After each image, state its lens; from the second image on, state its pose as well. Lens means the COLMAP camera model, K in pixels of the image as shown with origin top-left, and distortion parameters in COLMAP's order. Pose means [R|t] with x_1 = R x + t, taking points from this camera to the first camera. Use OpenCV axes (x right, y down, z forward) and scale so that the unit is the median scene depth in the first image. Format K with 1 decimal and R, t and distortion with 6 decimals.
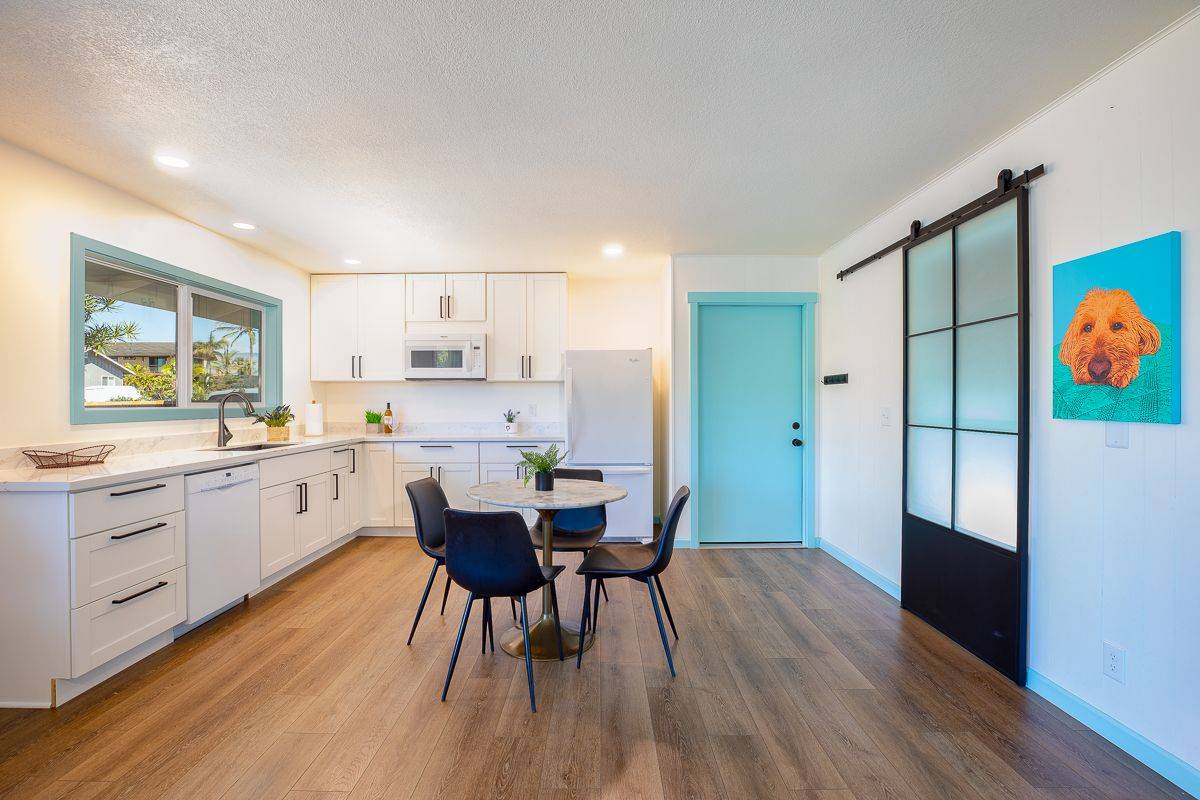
lens RADIAL K [[551.8, 0, 589.8], [0, 551.8, 415.7], [0, 0, 1]] dist [-0.019881, 0.000005]
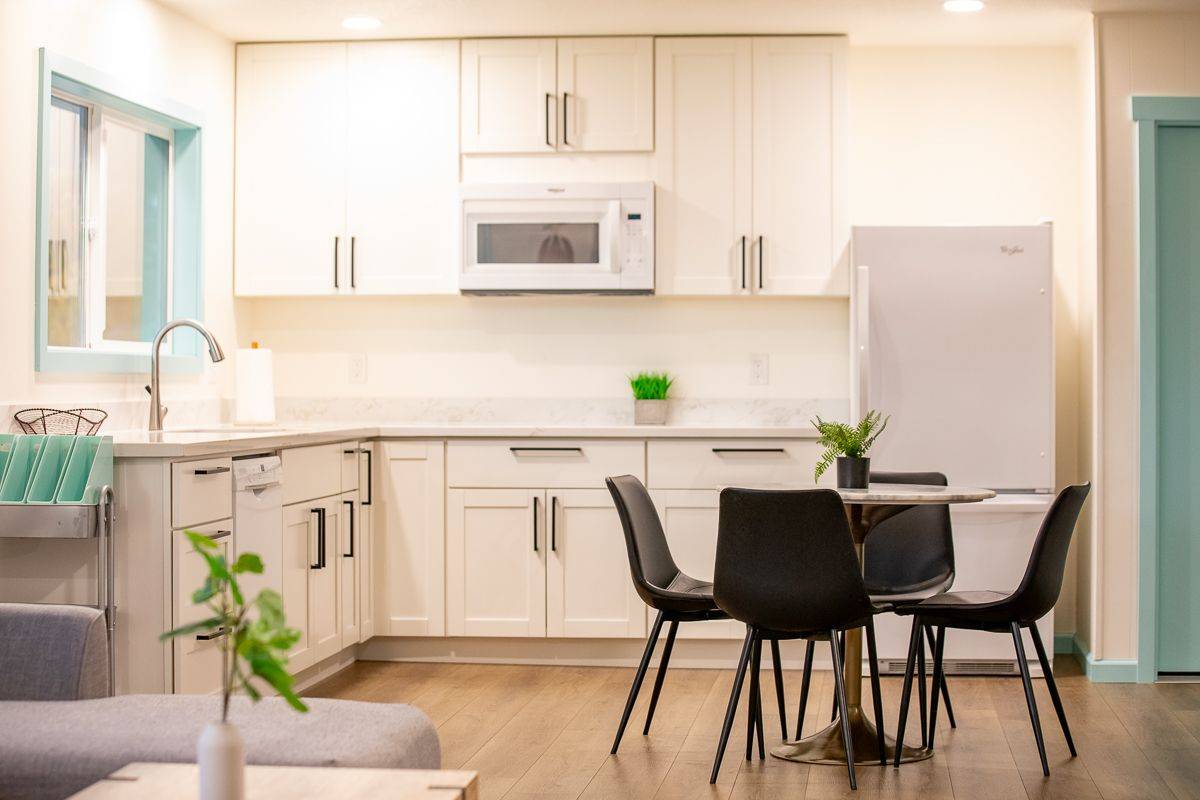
lens RADIAL K [[2443.8, 0, 599.3], [0, 2443.8, 401.4], [0, 0, 1]] dist [-0.288124, 0.000000]
pose [[0.995581, 0.005833, -0.093727, -0.063516], [-0.007401, 0.999838, -0.016392, 0.052074], [0.093616, 0.017014, 0.995463, -0.928493]]
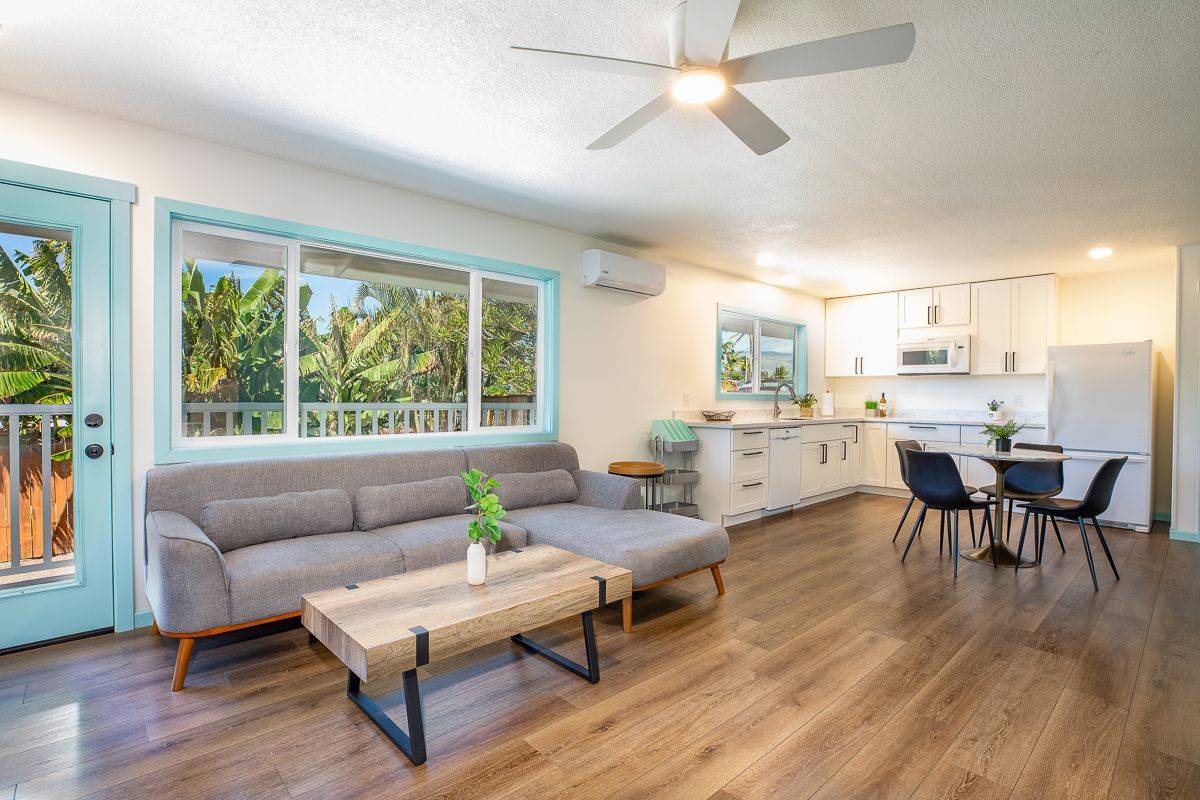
lens RADIAL K [[578.8, 0, 604.2], [0, 578.8, 392.2], [0, 0, 1]] dist [-0.023763, -0.000141]
pose [[0.697955, 0.005255, -0.716123, 0.160377], [-0.029712, 0.999325, -0.021625, 0.026338], [0.715525, 0.036371, 0.697639, -0.456786]]
